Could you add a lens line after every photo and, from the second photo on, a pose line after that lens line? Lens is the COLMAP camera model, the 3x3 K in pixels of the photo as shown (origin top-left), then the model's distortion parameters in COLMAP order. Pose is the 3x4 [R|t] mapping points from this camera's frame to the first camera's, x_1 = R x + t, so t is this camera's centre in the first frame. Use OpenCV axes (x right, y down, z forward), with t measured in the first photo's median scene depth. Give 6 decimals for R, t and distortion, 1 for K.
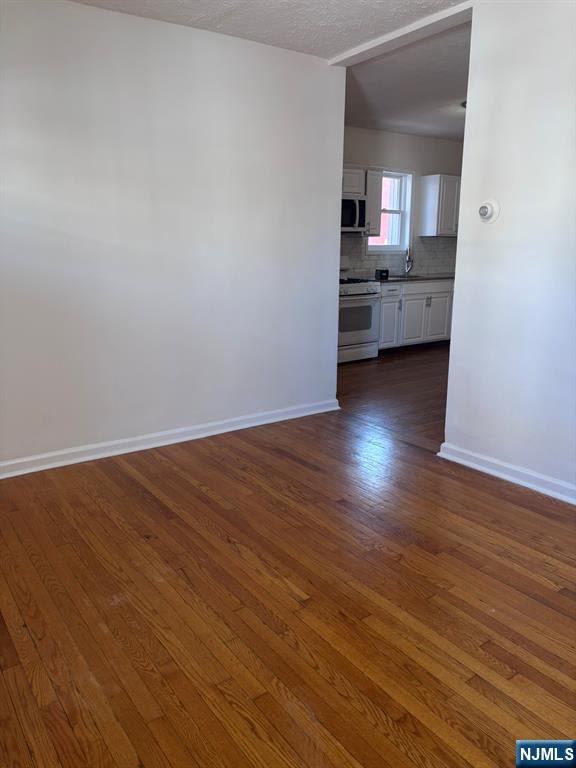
lens RADIAL K [[576.6, 0, 287.2], [0, 576.6, 379.6], [0, 0, 1]] dist [0.031723, -0.018937]
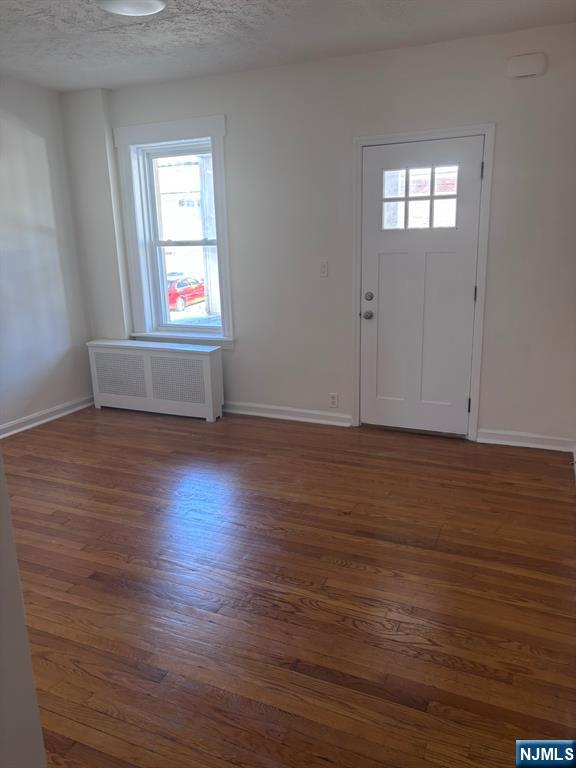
lens RADIAL K [[576.6, 0, 286.9], [0, 576.6, 385.3], [0, 0, 1]] dist [0.031723, -0.018937]
pose [[-0.860468, 0.142503, -0.489170, 0.163752], [-0.096911, 0.896787, 0.431719, -0.186794], [0.500203, 0.418887, -0.757846, 0.705995]]
